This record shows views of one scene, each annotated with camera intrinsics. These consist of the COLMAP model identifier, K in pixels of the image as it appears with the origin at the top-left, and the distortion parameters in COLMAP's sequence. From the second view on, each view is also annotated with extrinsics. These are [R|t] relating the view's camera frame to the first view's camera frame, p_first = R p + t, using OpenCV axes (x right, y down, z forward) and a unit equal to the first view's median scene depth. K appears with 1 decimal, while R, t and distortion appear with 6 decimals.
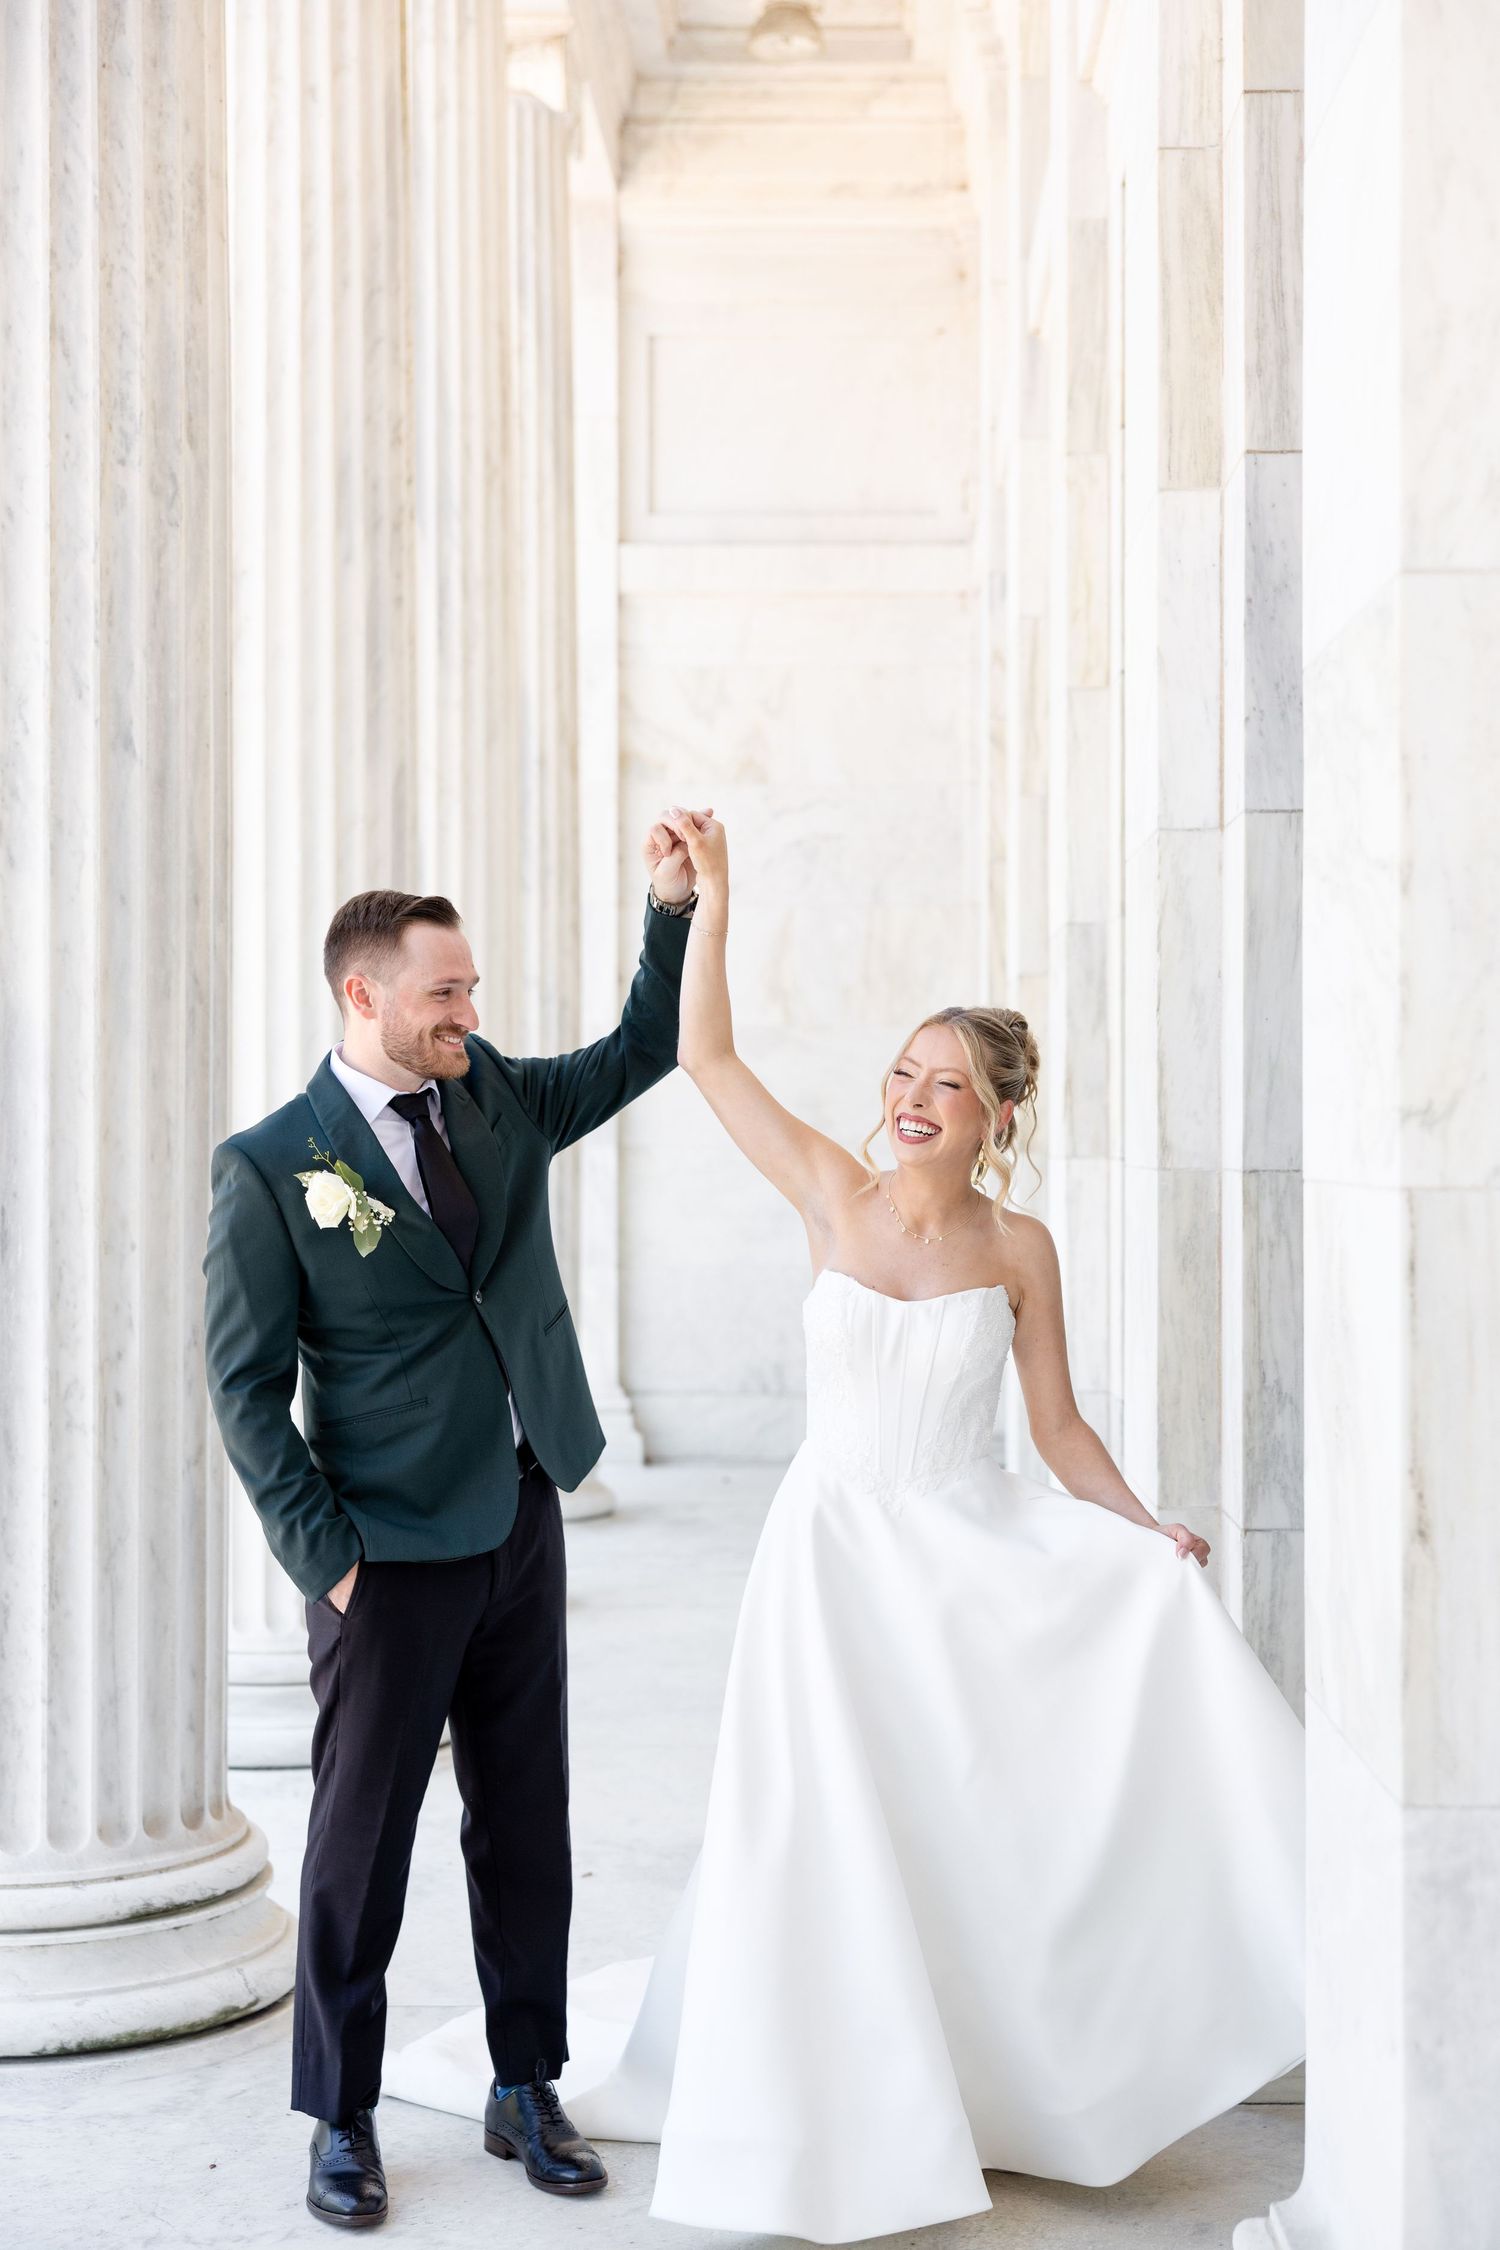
lens RADIAL K [[3084.7, 0, 817.8], [0, 3084.7, 1131.5], [0, 0, 1]] dist [0.014948, 0.000000]
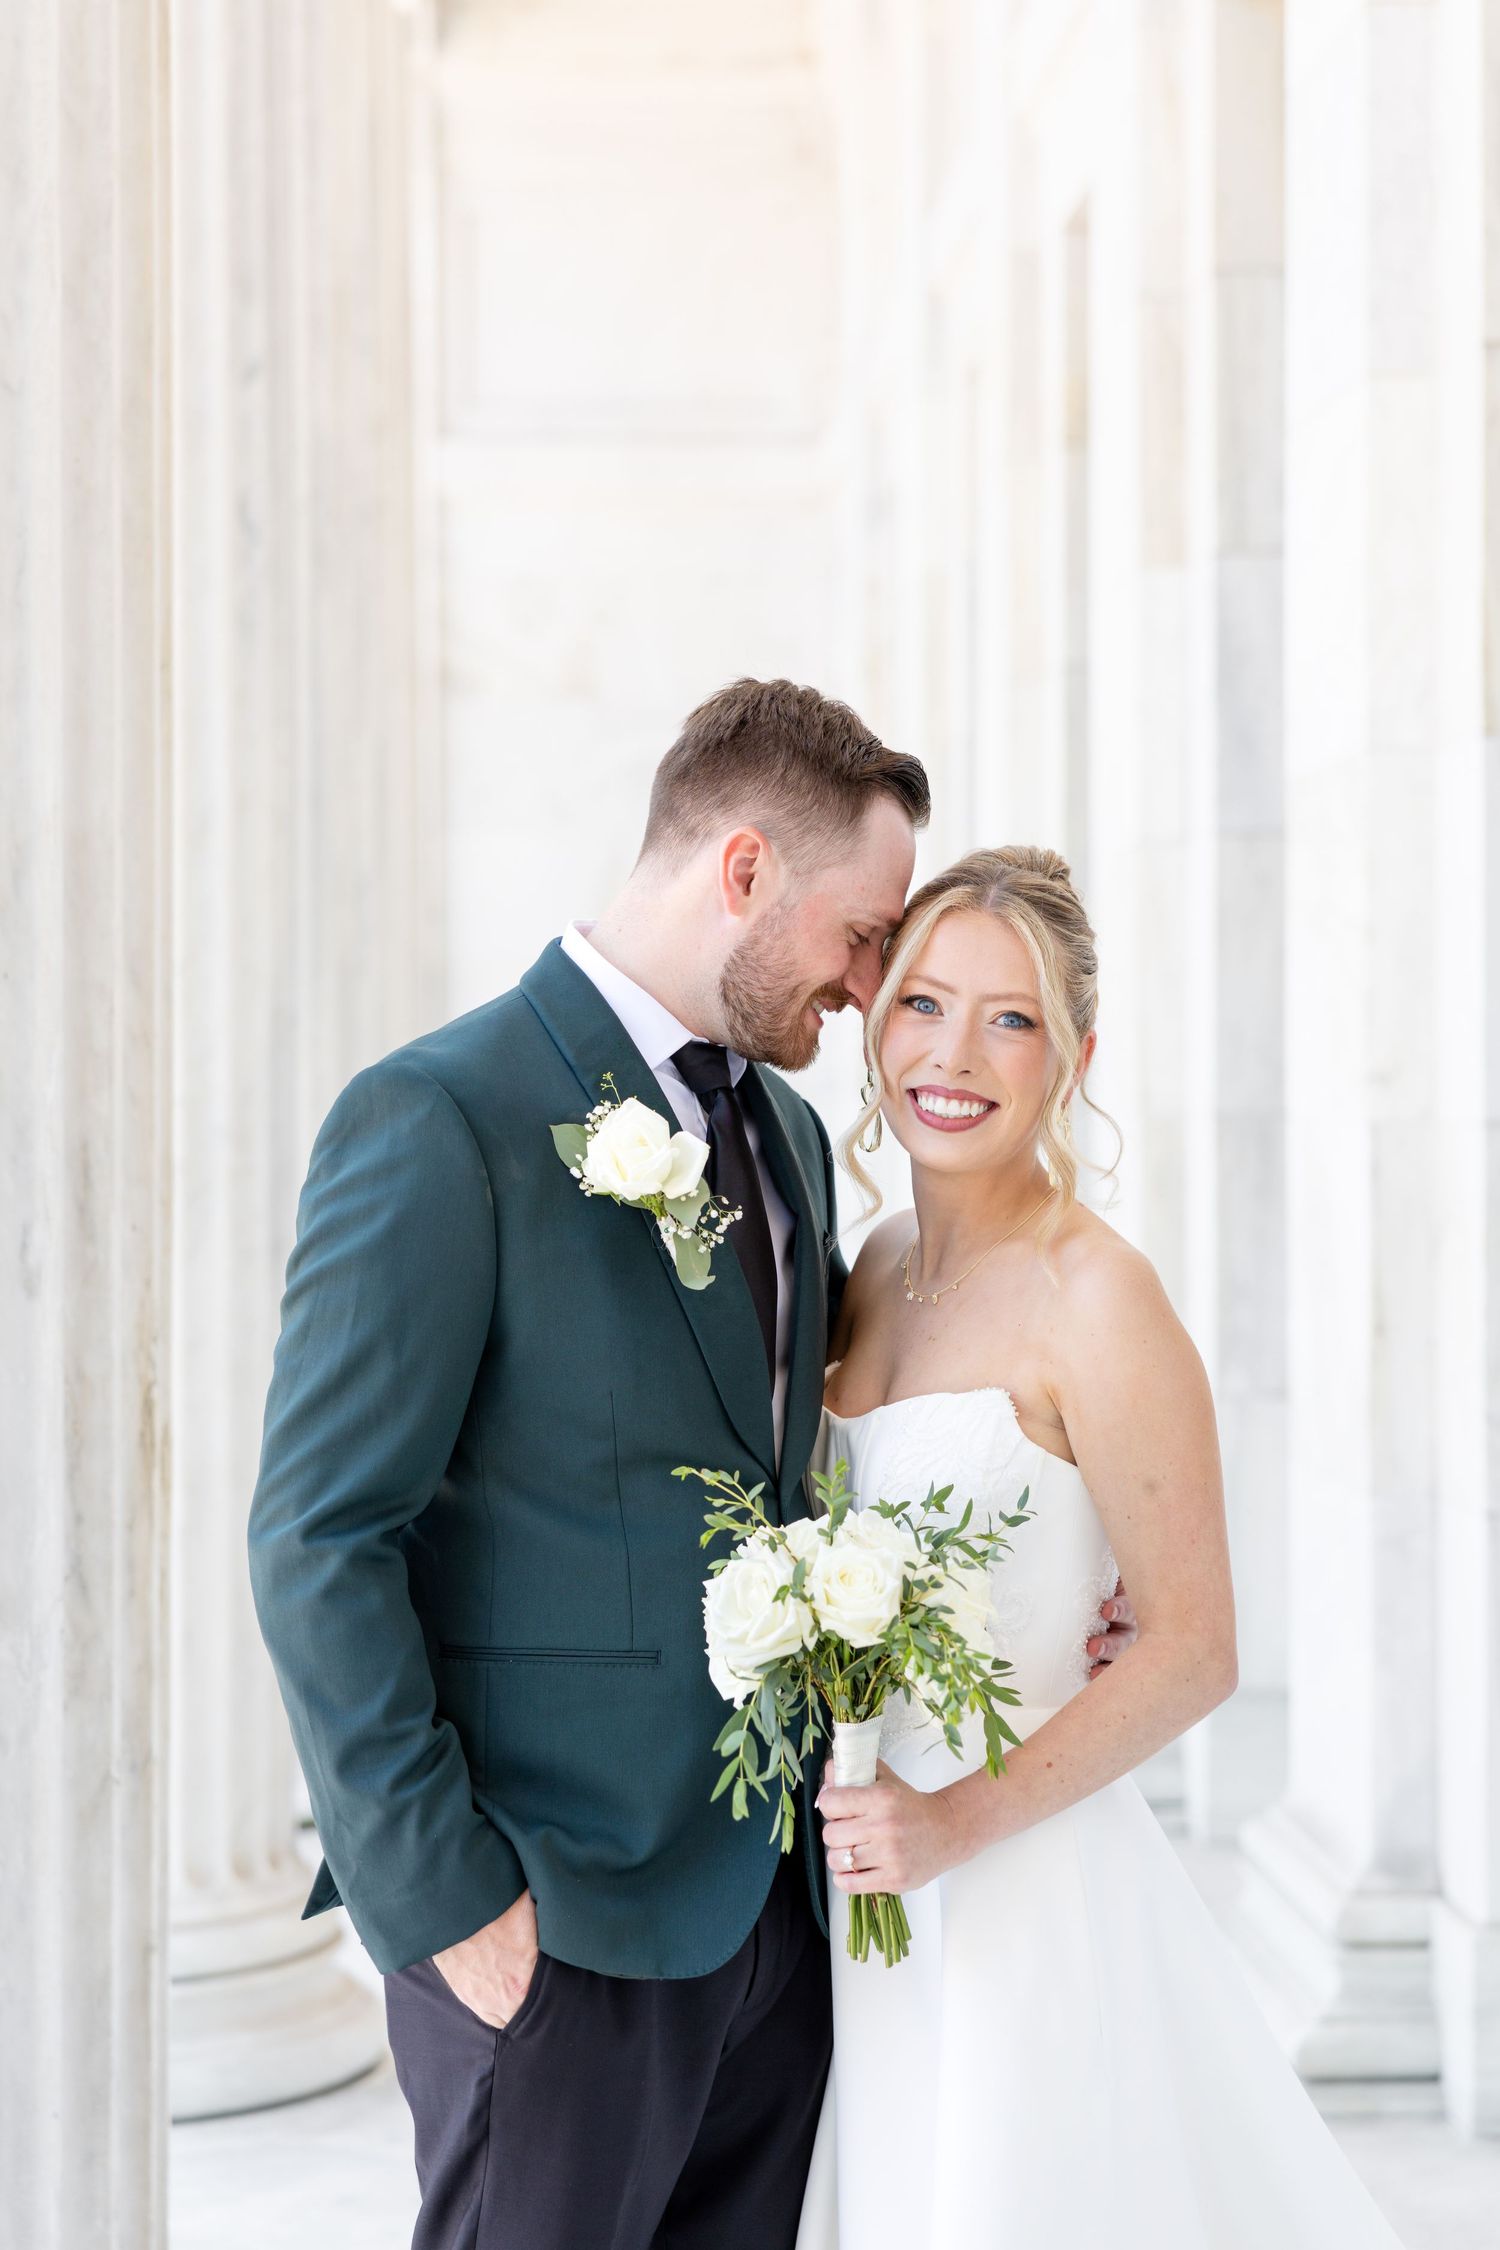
lens RADIAL K [[4093.9, 0, 771.0], [0, 4093.9, 1075.2], [0, 0, 1]] dist [-0.019402, 0.000000]
pose [[0.997229, -0.002787, 0.074347, -0.158223], [0.002773, 0.999996, 0.000293, -0.004427], [-0.074347, -0.000086, 0.997232, -0.628342]]
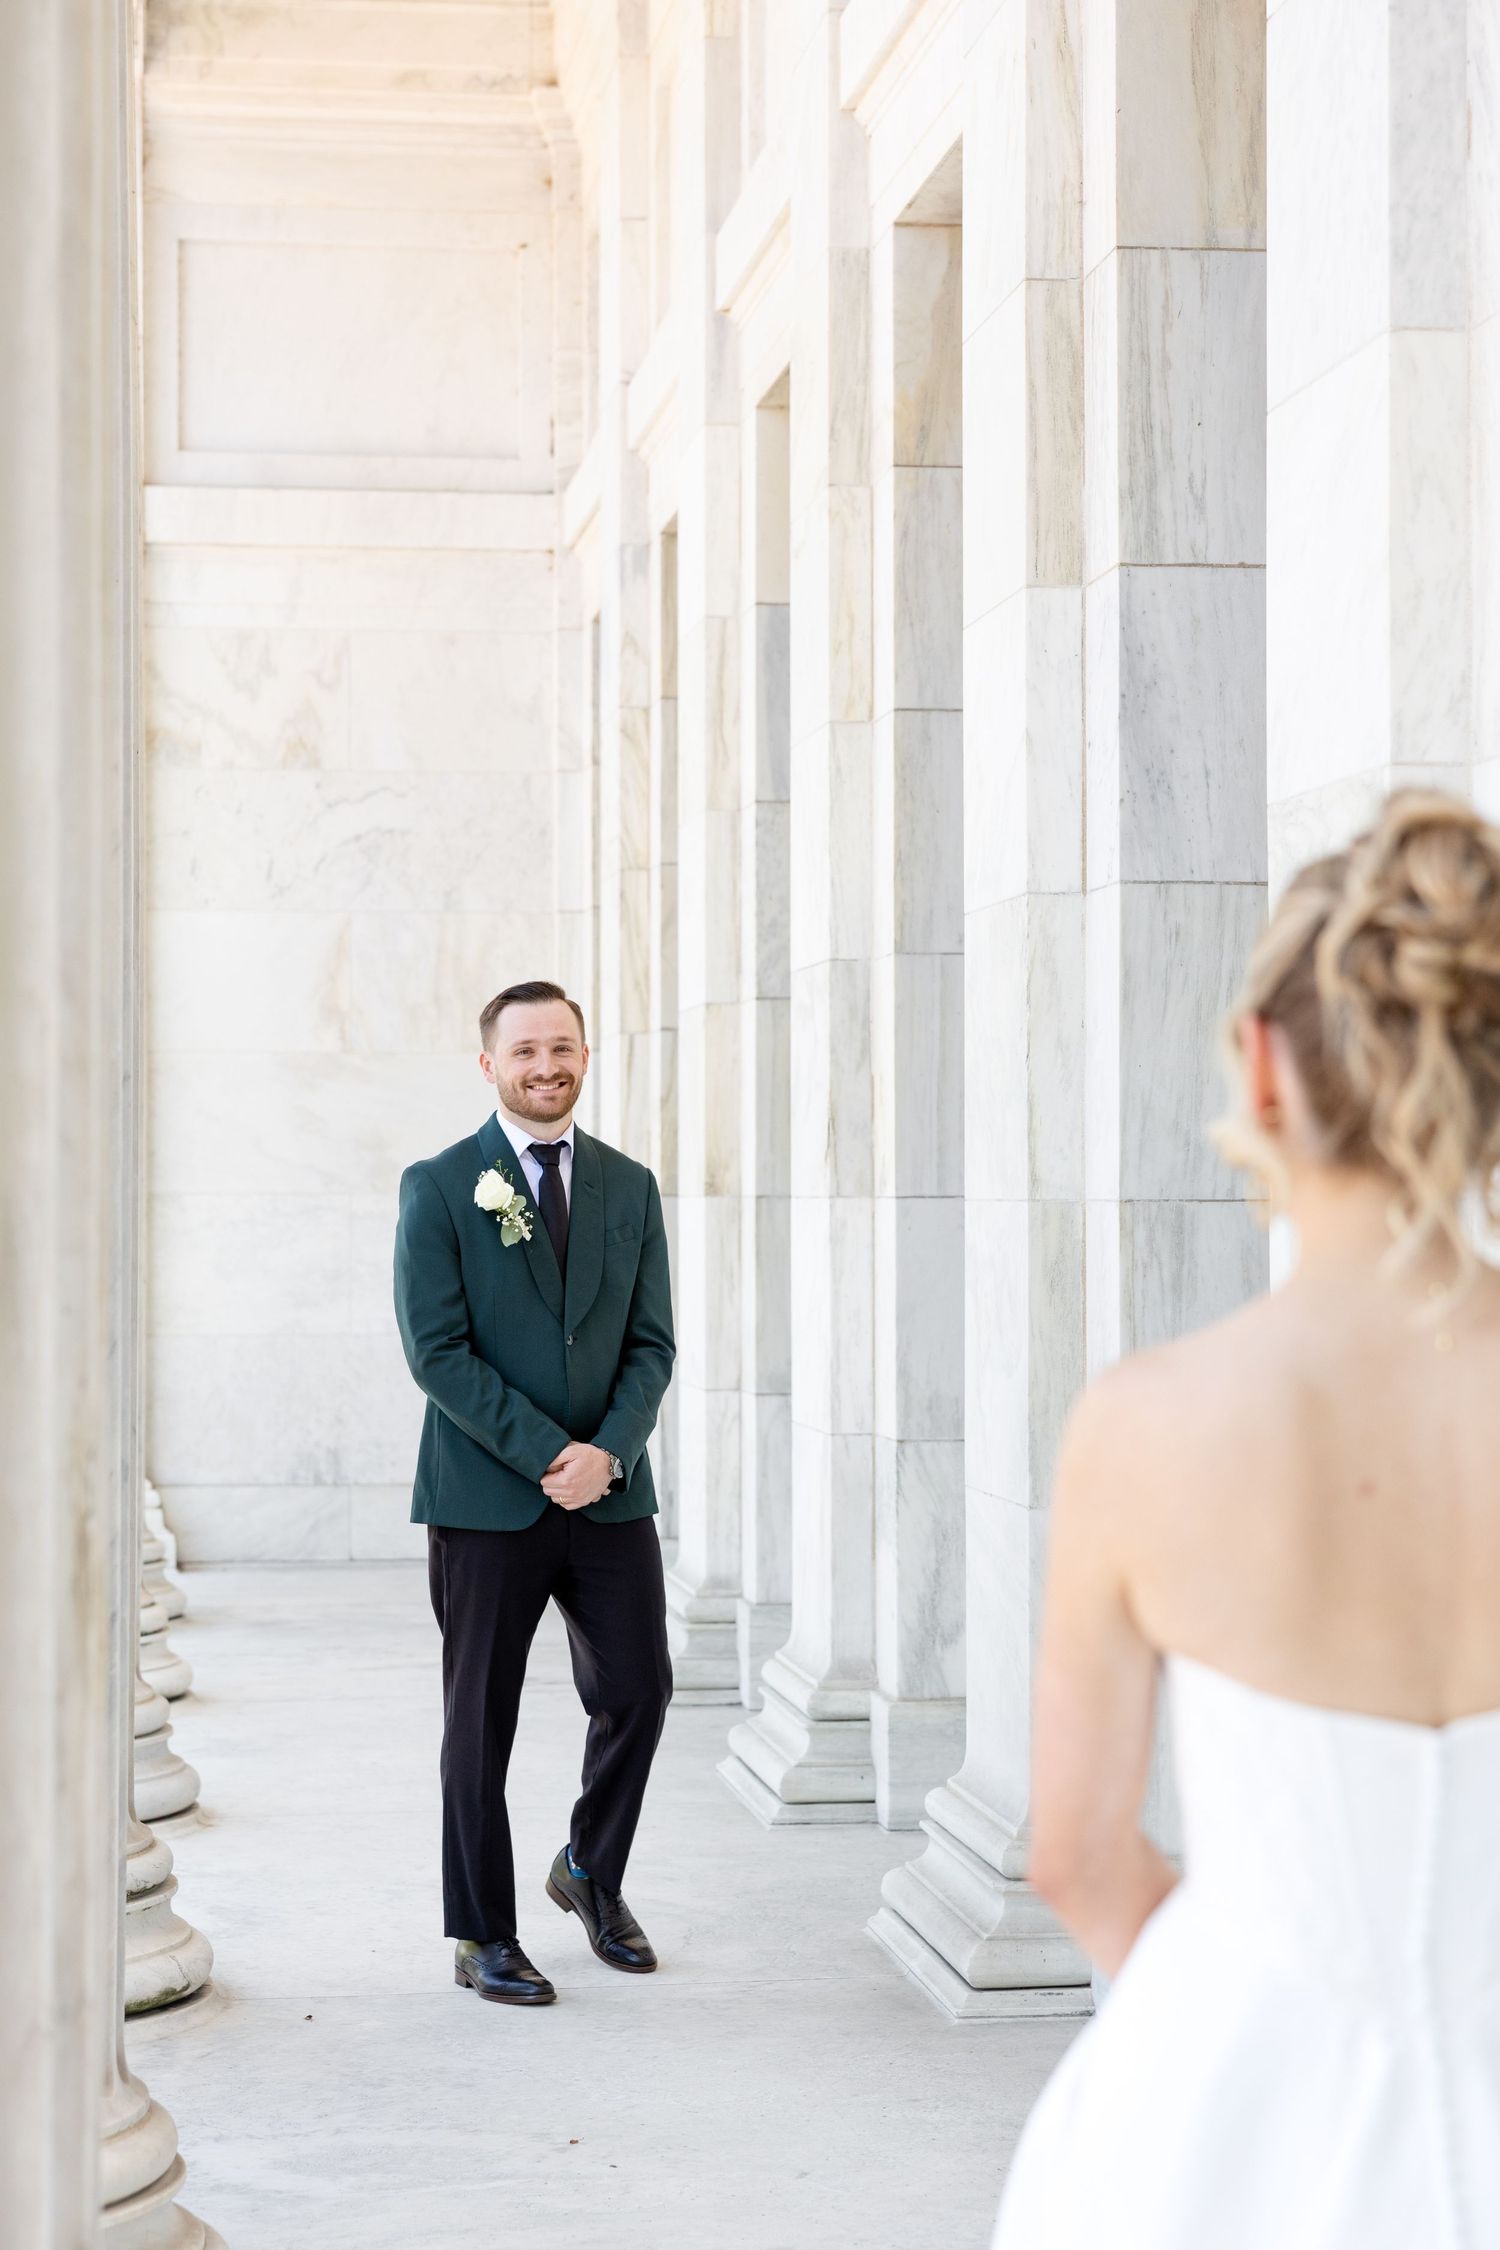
lens RADIAL K [[4218.7, 0, 664.6], [0, 4218.7, 1112.0], [0, 0, 1]] dist [0.013170, 0.000000]
pose [[0.991269, 0.000802, 0.131852, -0.214886], [0.001423, 0.999858, -0.016779, 0.005638], [-0.131847, 0.016820, 0.991127, -0.472604]]
